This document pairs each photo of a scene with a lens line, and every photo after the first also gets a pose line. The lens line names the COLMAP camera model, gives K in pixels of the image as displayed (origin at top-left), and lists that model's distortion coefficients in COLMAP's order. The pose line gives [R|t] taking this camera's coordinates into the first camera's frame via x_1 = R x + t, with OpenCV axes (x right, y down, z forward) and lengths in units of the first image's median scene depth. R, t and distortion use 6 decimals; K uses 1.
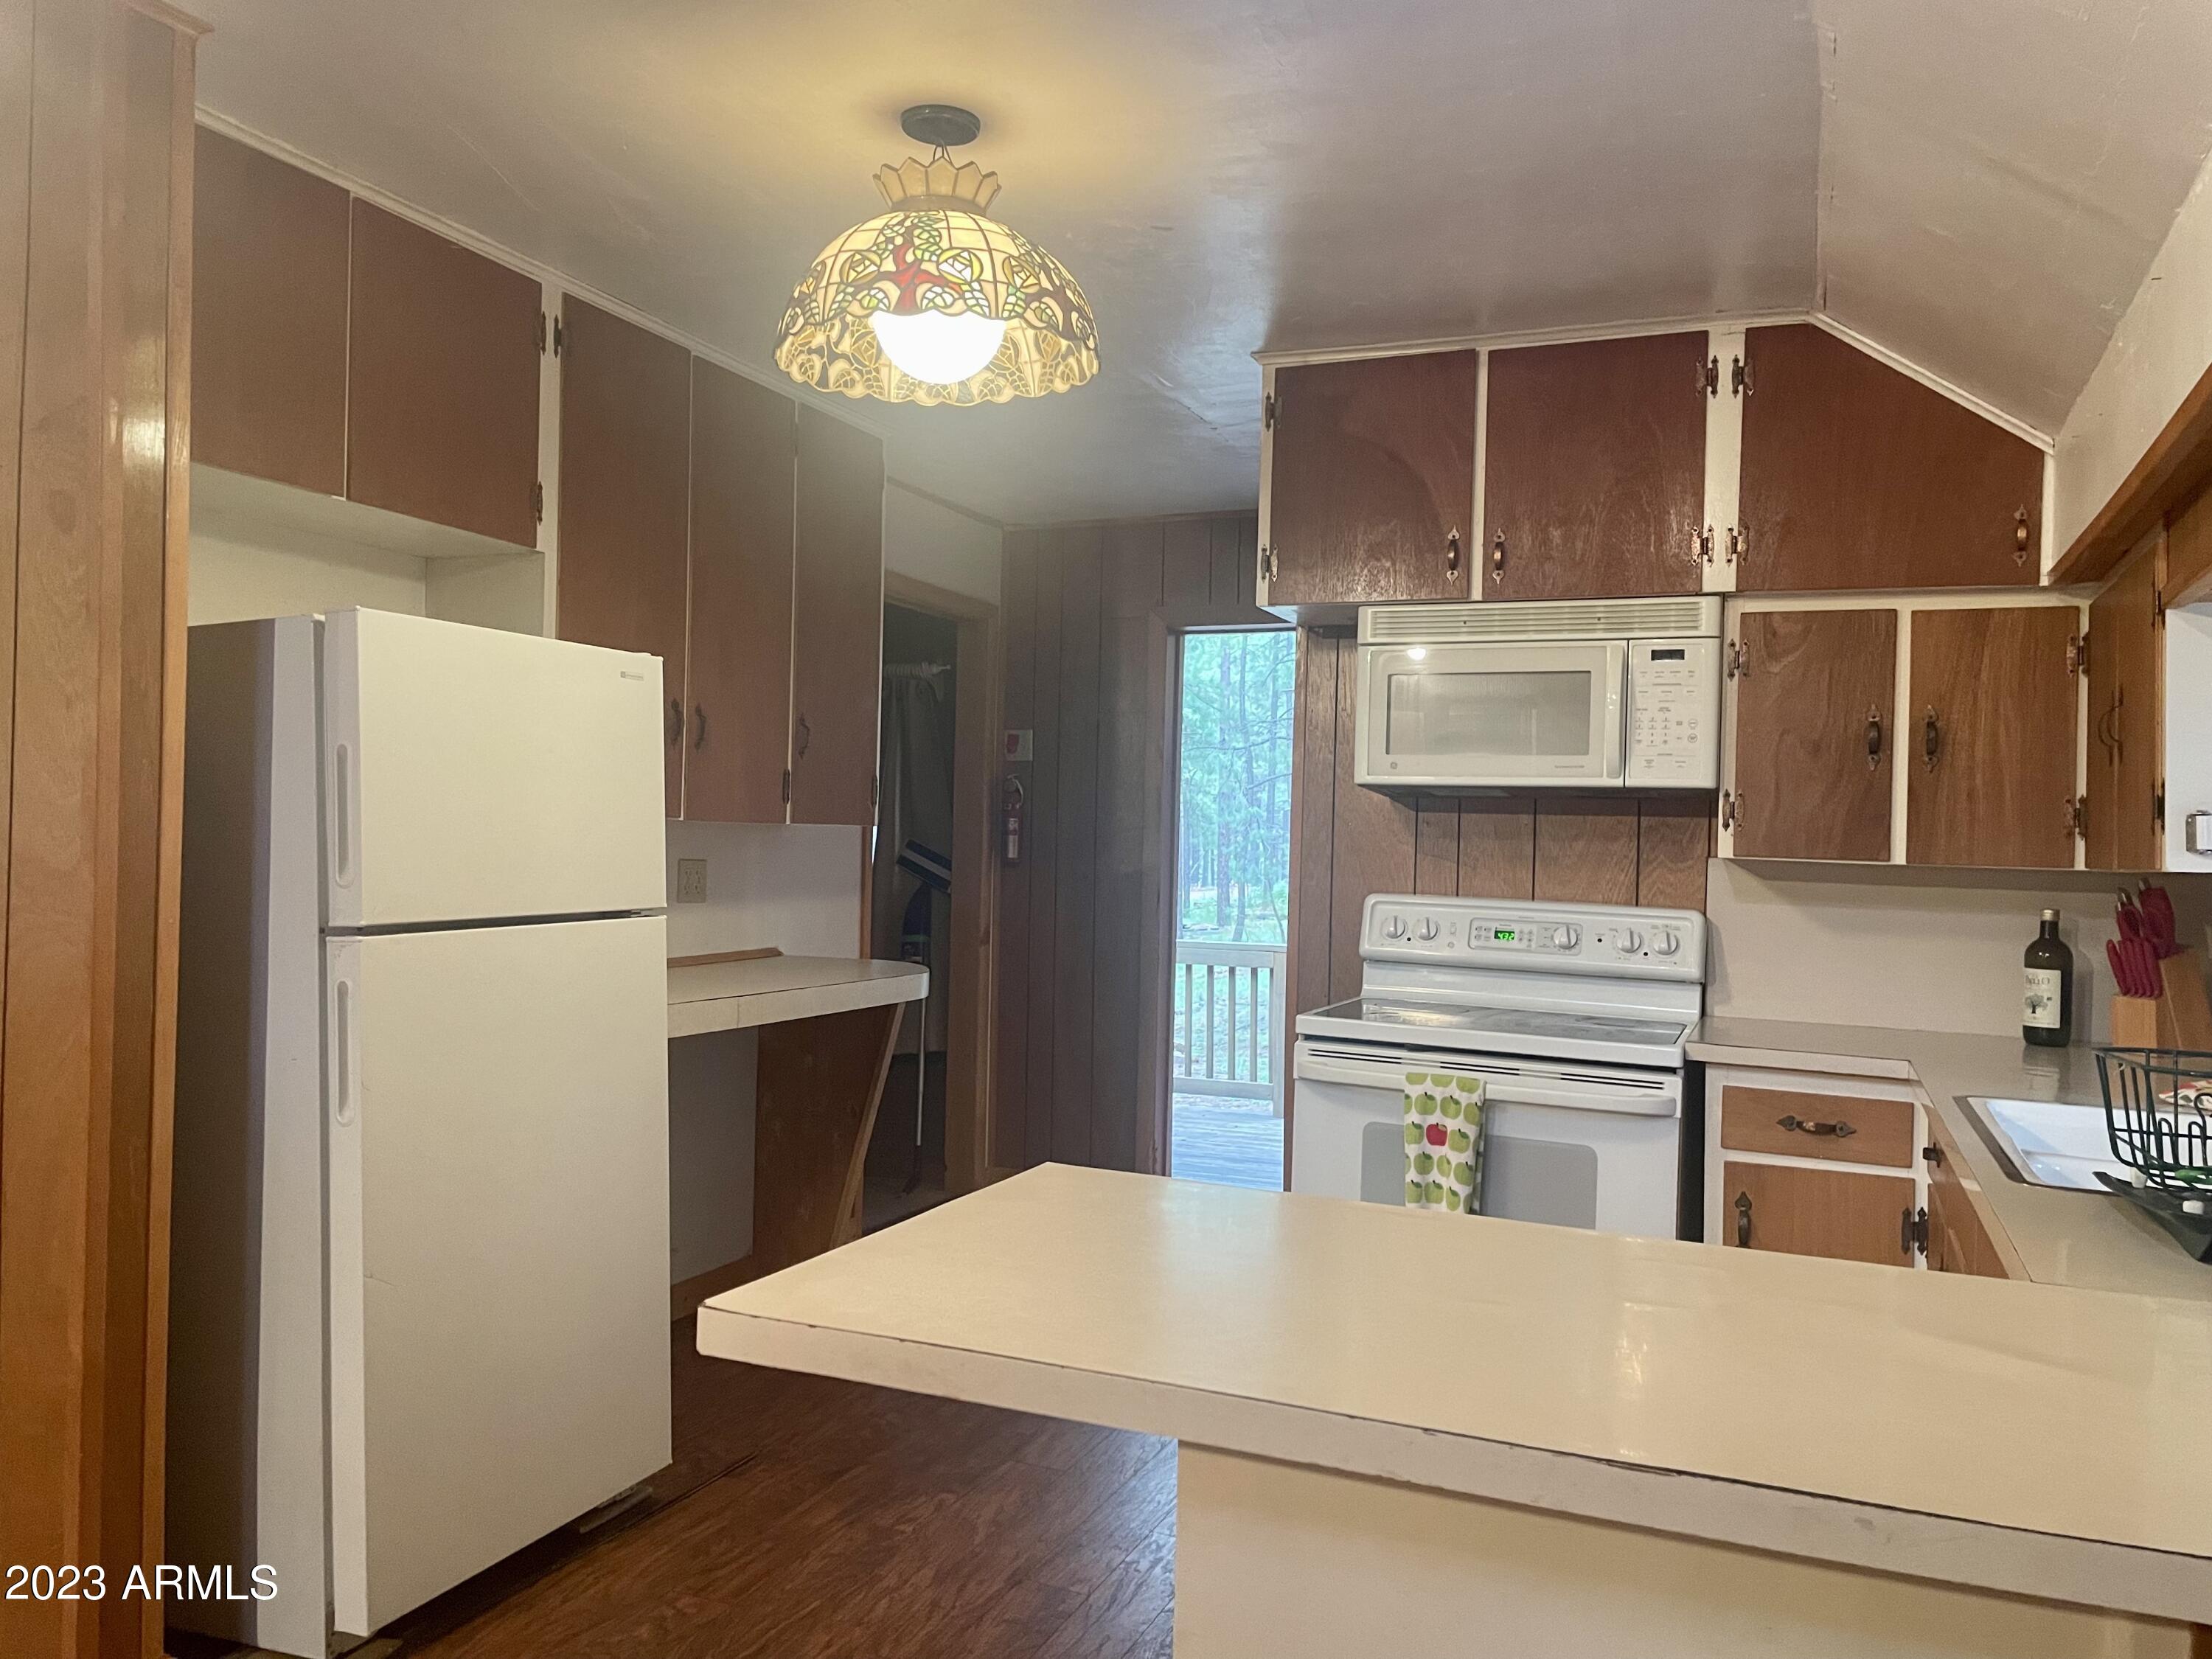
lens RADIAL K [[1665.9, 0, 1106.0], [0, 1665.9, 829.5], [0, 0, 1]] dist [0.087675, -0.117186]
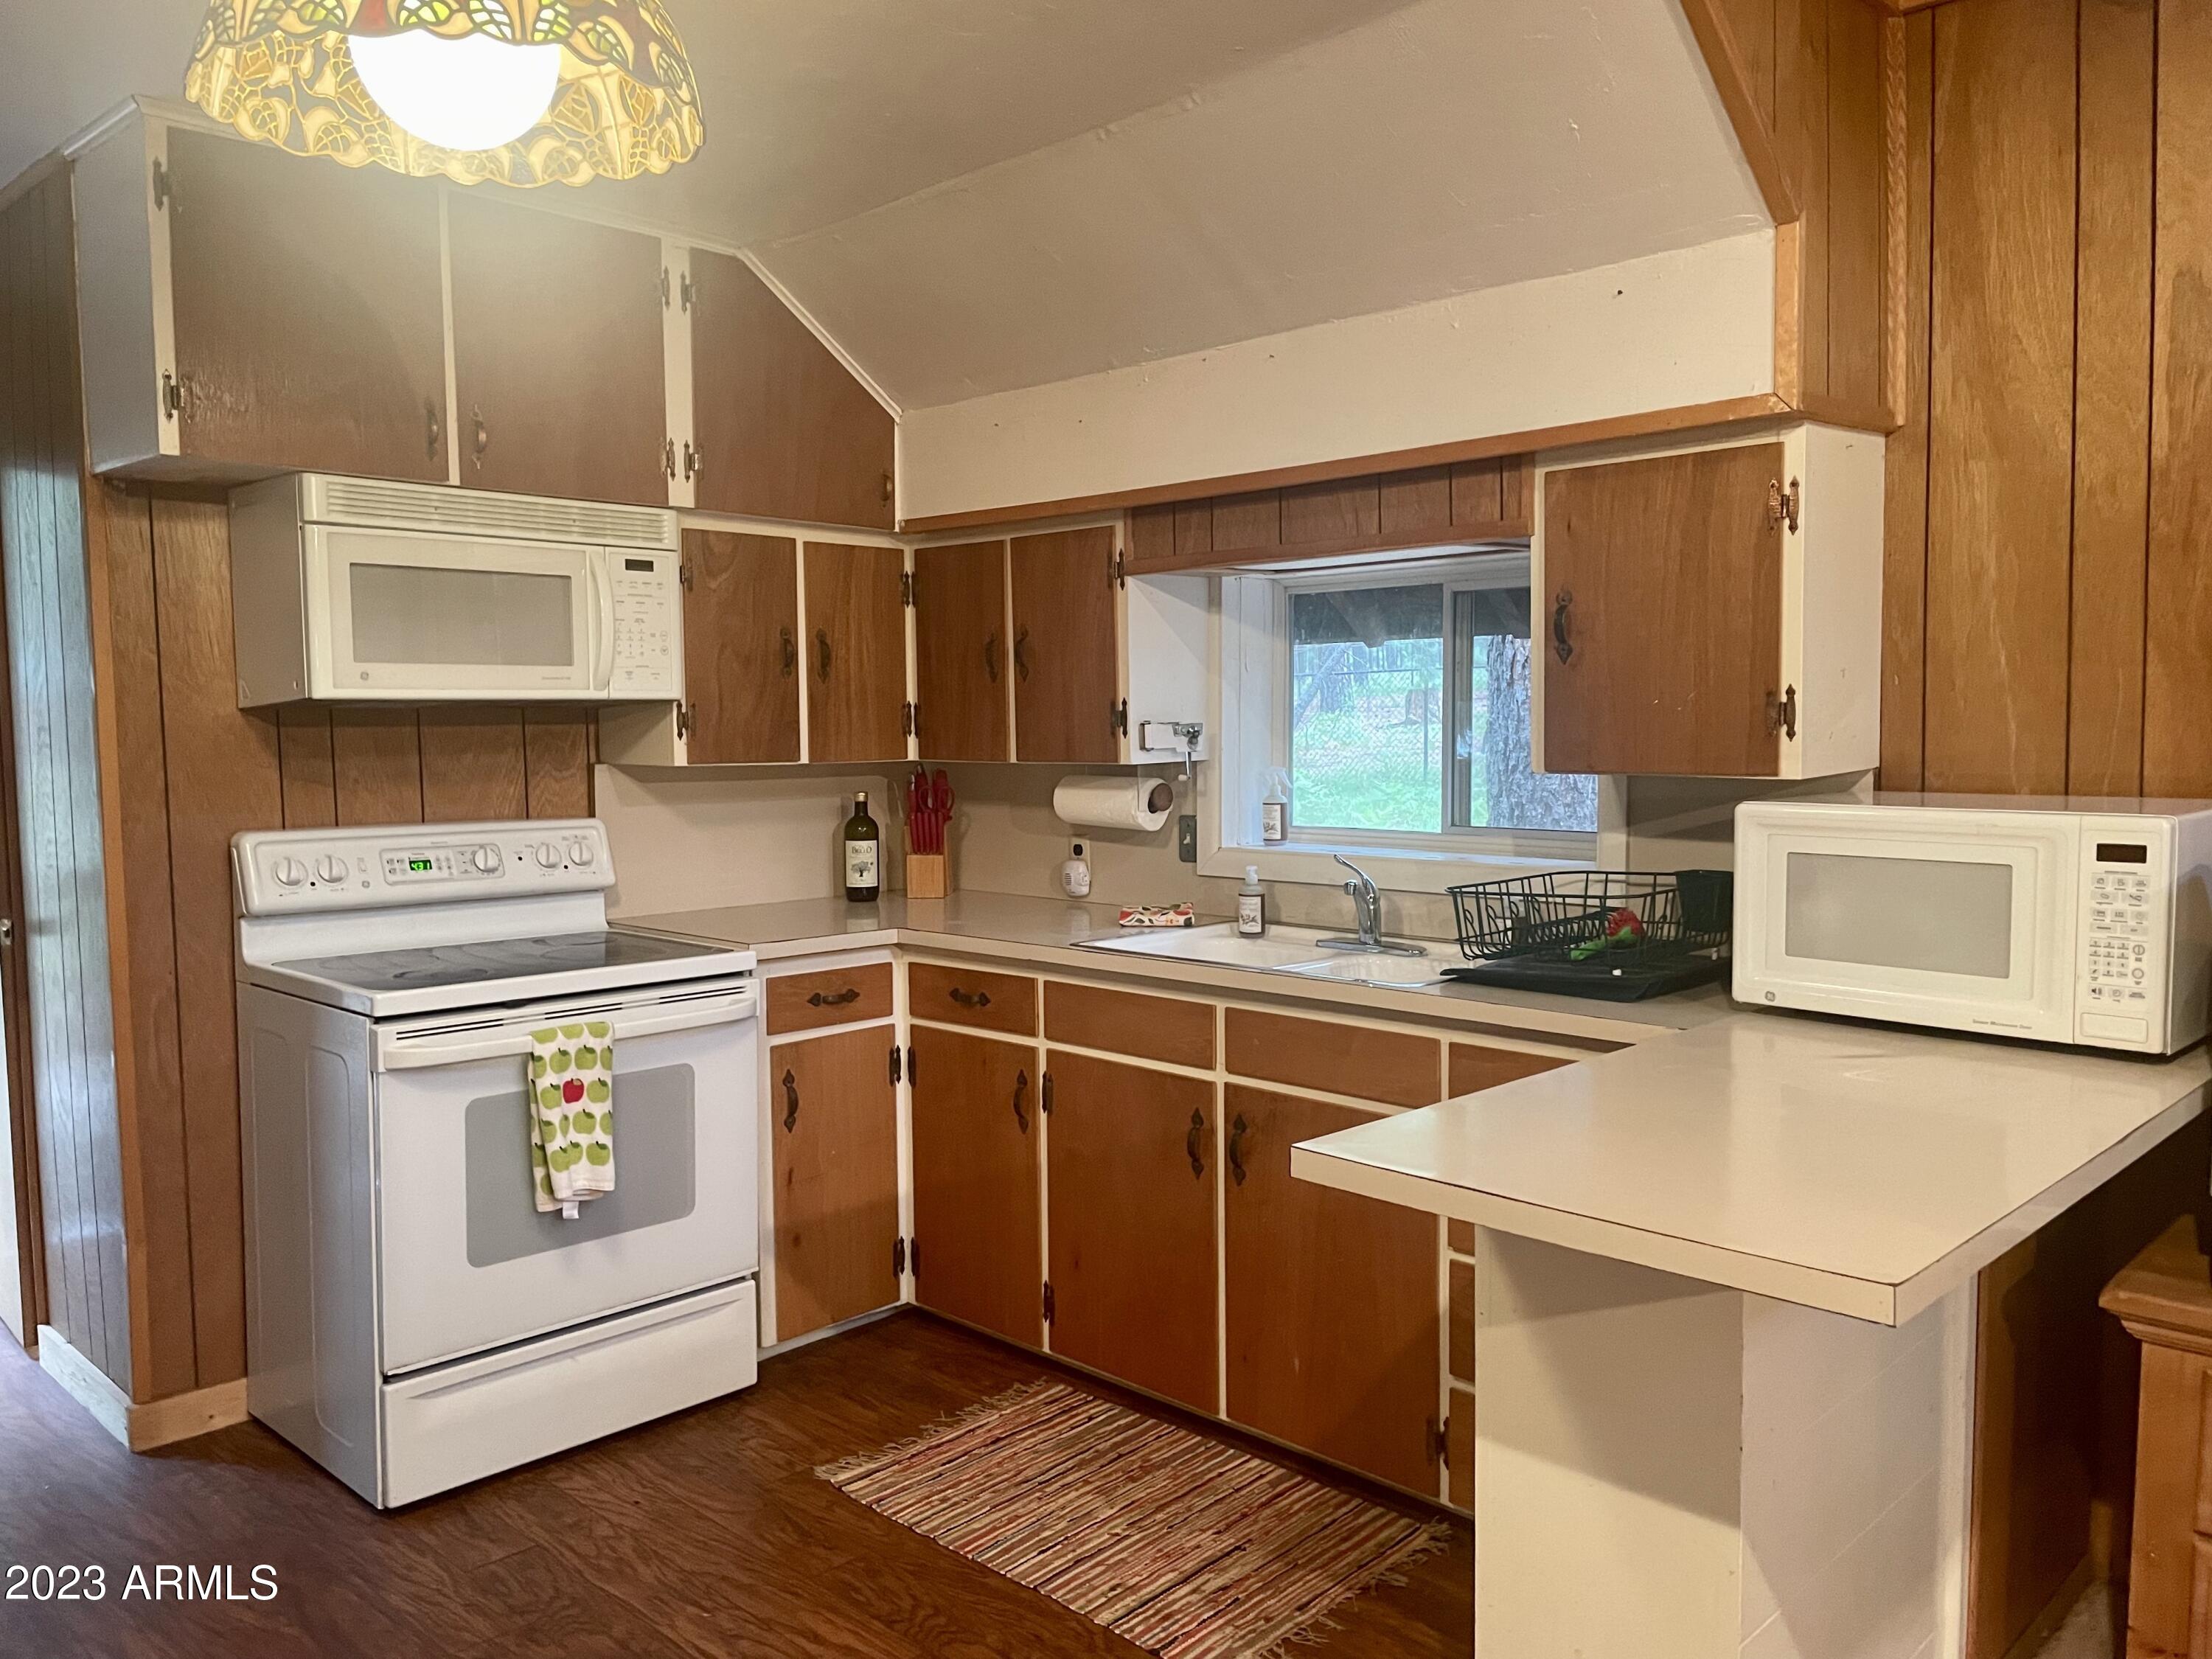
lens RADIAL K [[1654.4, 0, 1096.8], [0, 1654.4, 834.9], [0, 0, 1]] dist [0.105002, -0.146661]
pose [[0.373711, -0.100764, 0.922056, -0.505851], [0.012578, 0.994541, 0.103587, -0.045598], [-0.927460, -0.027114, 0.372938, 0.389287]]
